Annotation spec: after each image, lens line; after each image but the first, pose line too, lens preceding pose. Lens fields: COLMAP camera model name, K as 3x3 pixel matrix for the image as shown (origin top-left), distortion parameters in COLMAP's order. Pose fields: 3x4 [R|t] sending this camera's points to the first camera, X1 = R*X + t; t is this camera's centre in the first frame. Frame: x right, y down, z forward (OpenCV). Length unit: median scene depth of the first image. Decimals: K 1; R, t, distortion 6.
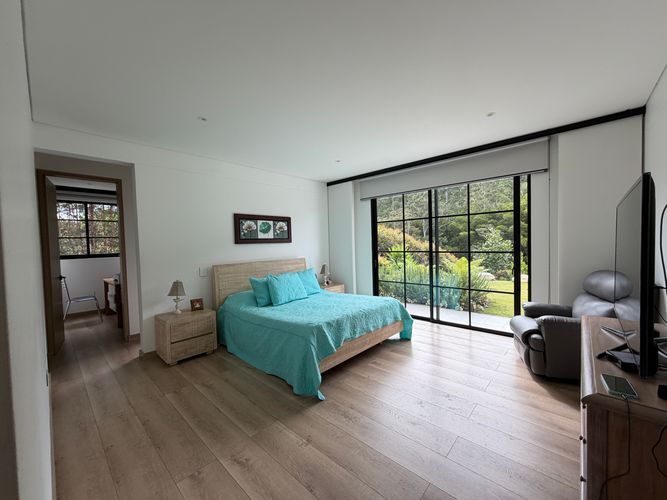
lens RADIAL K [[266.6, 0, 332.5], [0, 266.6, 251.0], [0, 0, 1]] dist [0.003371, 0.000046]
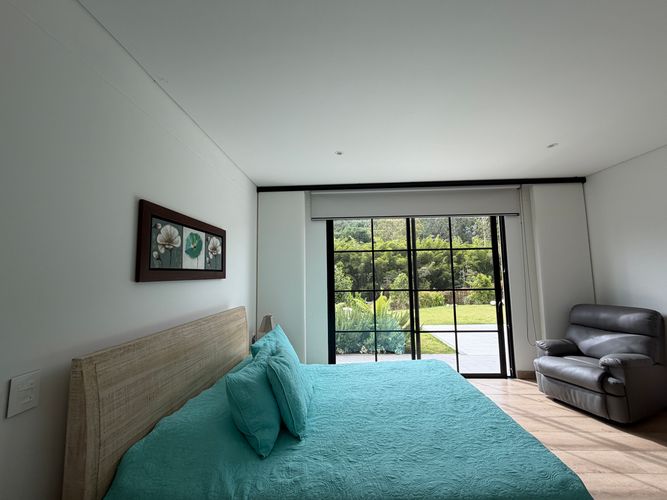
lens RADIAL K [[266.6, 0, 333.8], [0, 266.6, 251.5], [0, 0, 1]] dist [0.003371, 0.000046]
pose [[0.761988, 0.069911, 0.643806, -0.373326], [0.014451, 0.992073, -0.124833, -0.017179], [-0.647430, 0.104425, 0.754937, 0.519084]]
